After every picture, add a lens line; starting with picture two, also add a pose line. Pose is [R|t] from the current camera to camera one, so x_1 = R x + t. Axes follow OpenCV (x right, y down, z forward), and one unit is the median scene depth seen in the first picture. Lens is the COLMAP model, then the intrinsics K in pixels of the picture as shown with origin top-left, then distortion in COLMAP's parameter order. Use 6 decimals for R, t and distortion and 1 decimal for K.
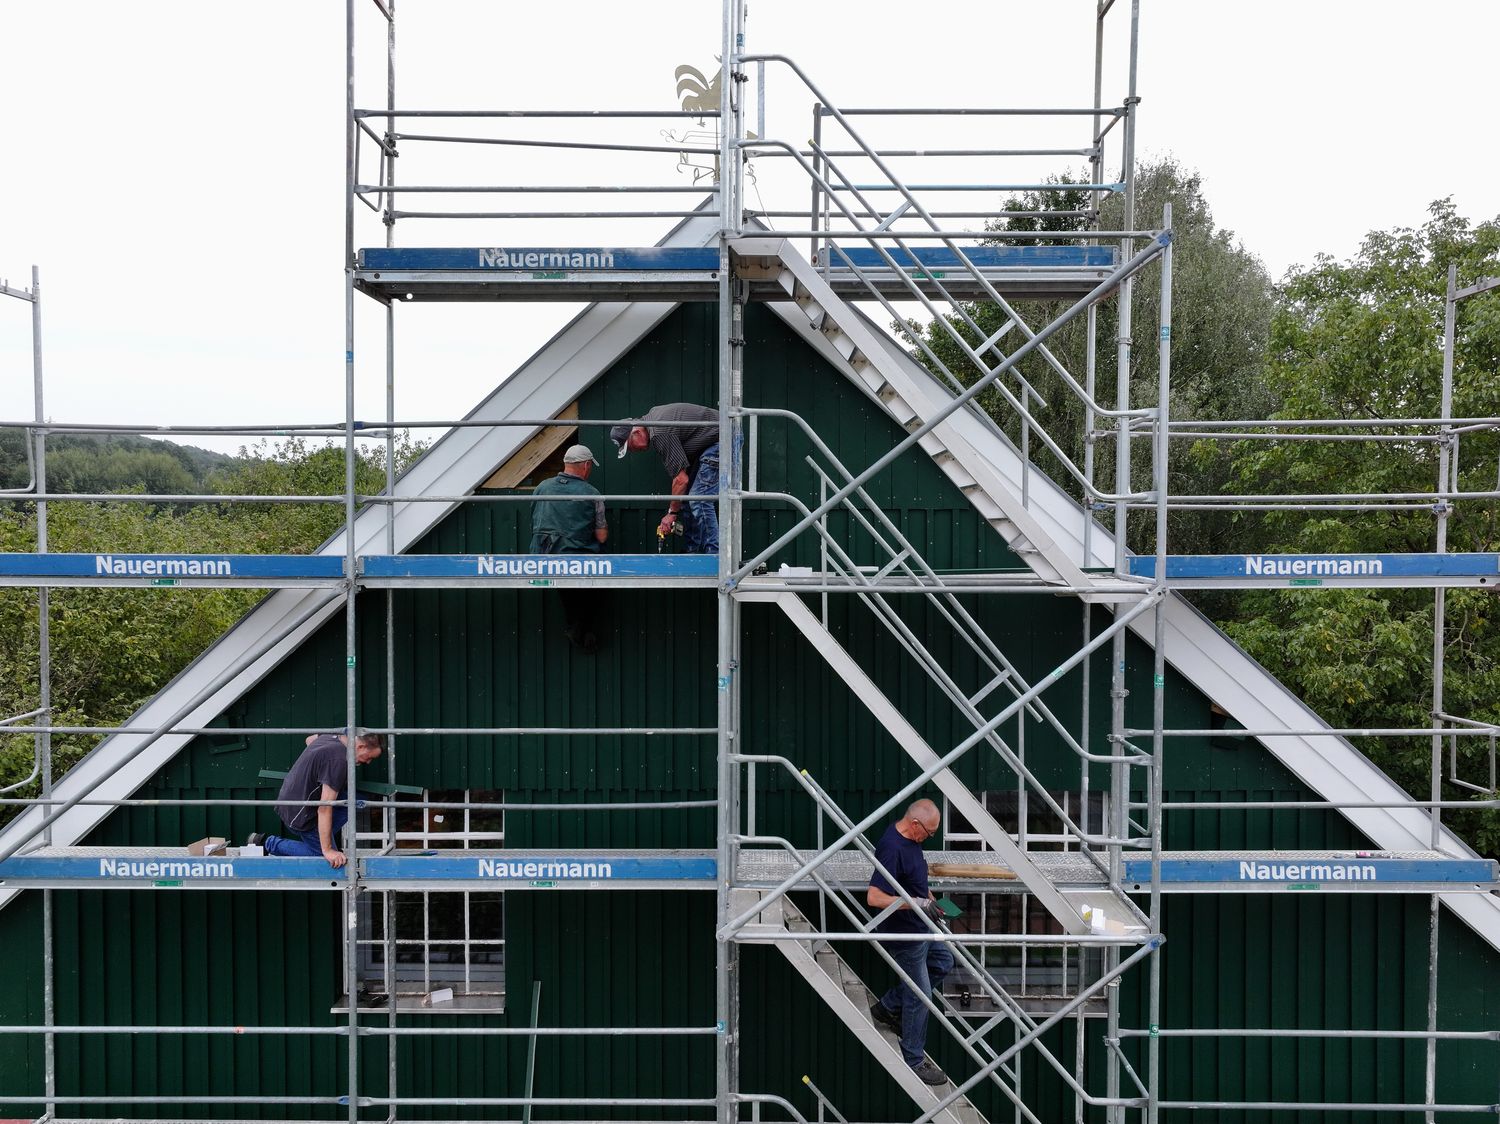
lens RADIAL K [[1024.3, 0, 748.4], [0, 1024.3, 535.2], [0, 0, 1]] dist [0.000660, 0.006217]
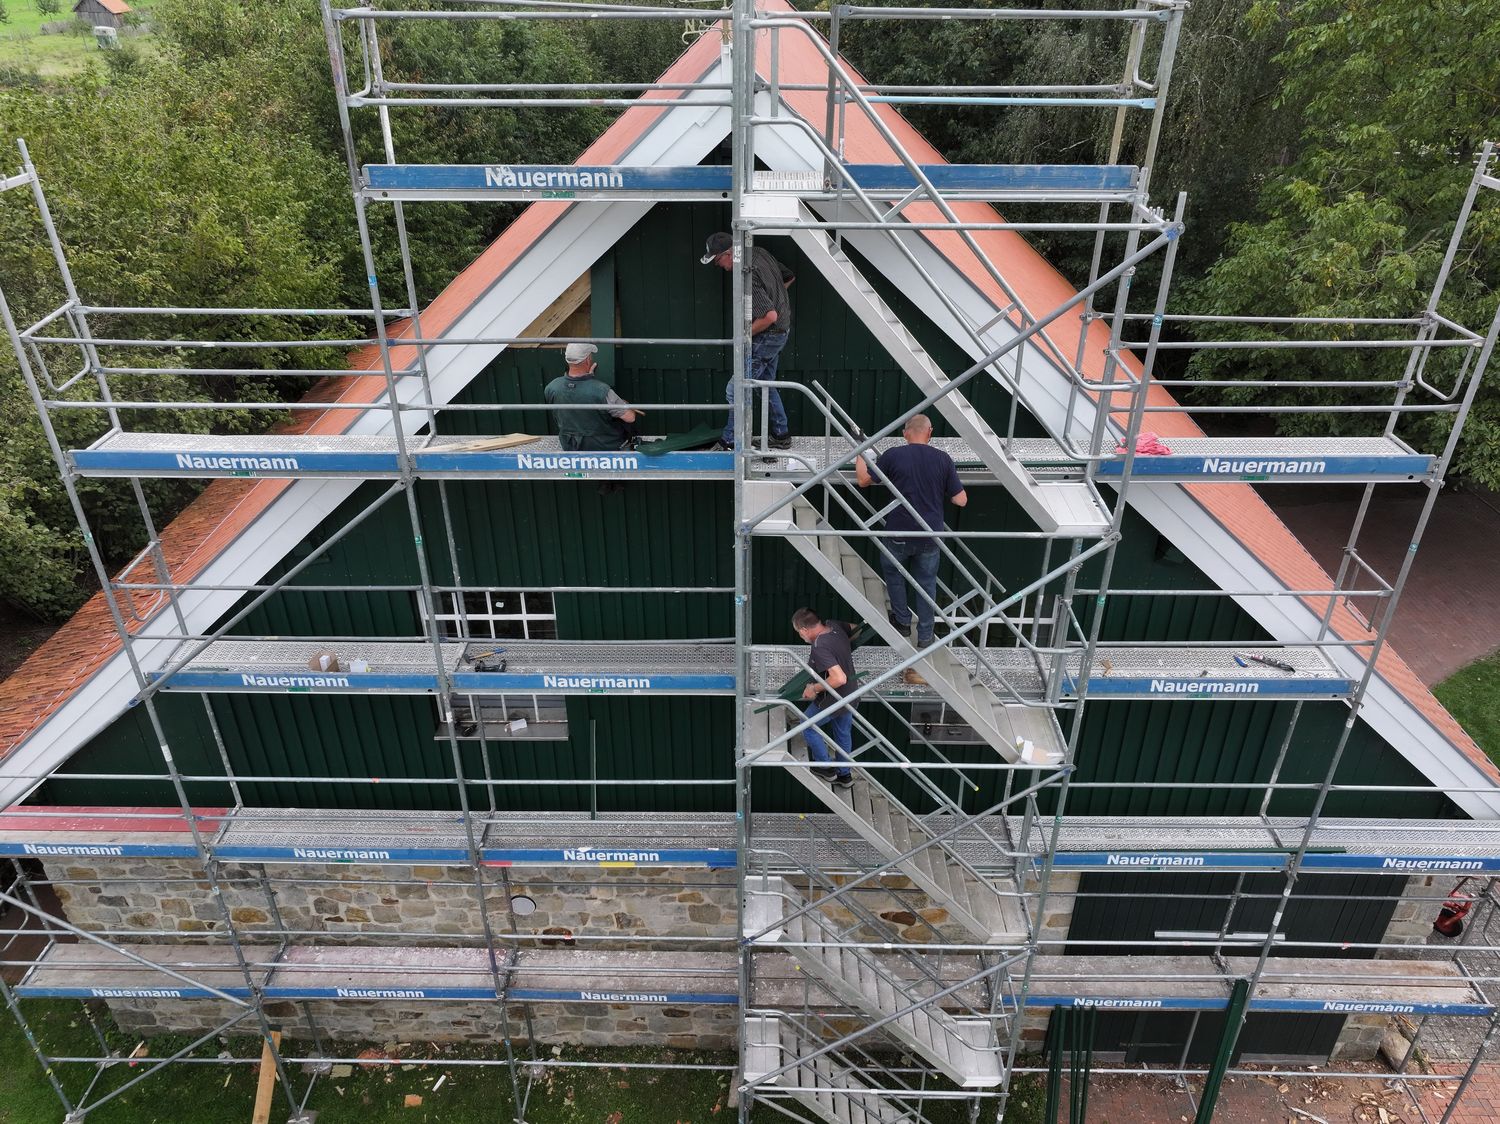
lens RADIAL K [[1003.9, 0, 760.3], [0, 1003.9, 526.1], [0, 0, 1]] dist [0.003657, 0.000517]
pose [[0.999998, 0.001618, -0.001042, 0.002264], [-0.000980, 0.894257, 0.447553, -0.395381], [0.001656, -0.447551, 0.894257, -0.012389]]
